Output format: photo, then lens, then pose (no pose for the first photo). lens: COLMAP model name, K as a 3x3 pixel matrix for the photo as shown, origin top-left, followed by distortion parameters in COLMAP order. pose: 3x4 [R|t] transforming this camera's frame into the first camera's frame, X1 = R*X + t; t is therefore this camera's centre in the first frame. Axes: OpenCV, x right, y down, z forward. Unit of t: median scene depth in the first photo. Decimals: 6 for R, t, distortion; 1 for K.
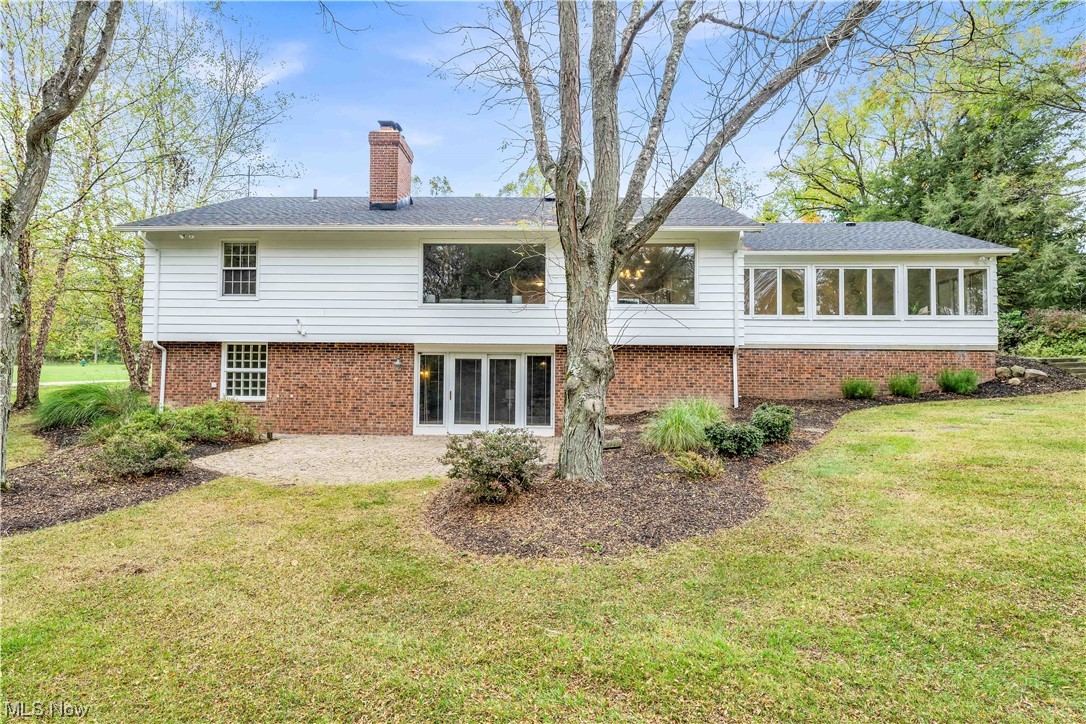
lens RADIAL K [[607.8, 0, 541.4], [0, 607.8, 361.4], [0, 0, 1]] dist [0.003275, -0.001281]
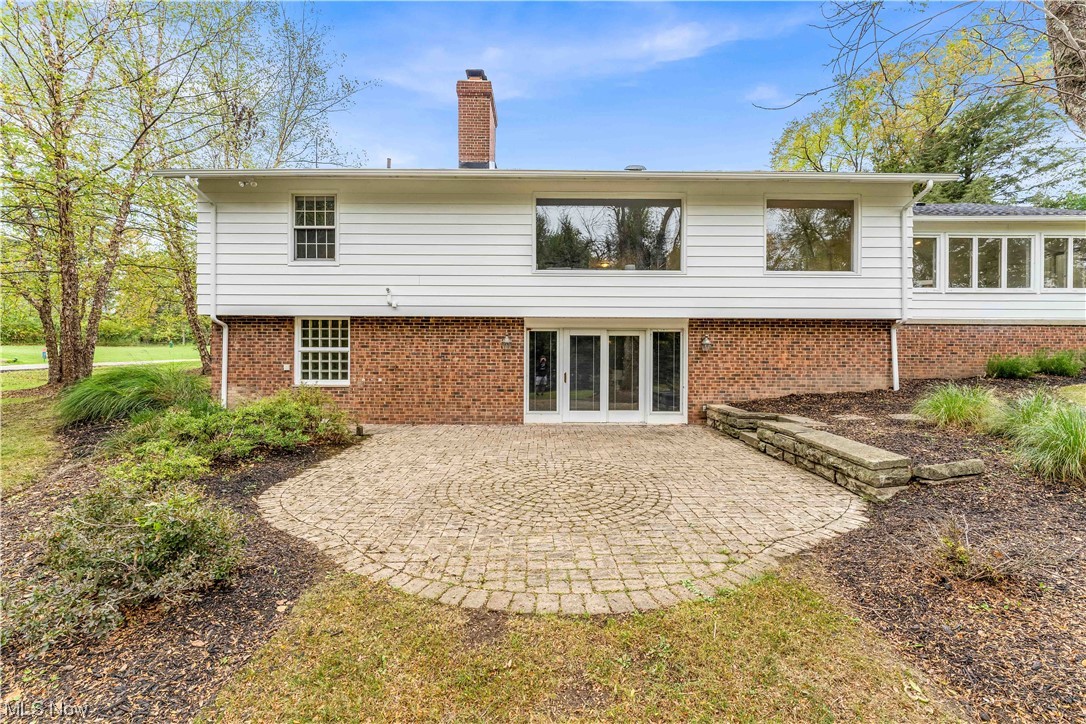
lens RADIAL K [[447.5, 0, 545.8], [0, 447.5, 360.2], [0, 0, 1]] dist [-0.002807, 0.000033]
pose [[0.999175, -0.005154, 0.040273, -0.202219], [0.003564, 0.999215, 0.039462, 0.005642], [-0.040445, -0.039286, 0.998409, 0.363641]]
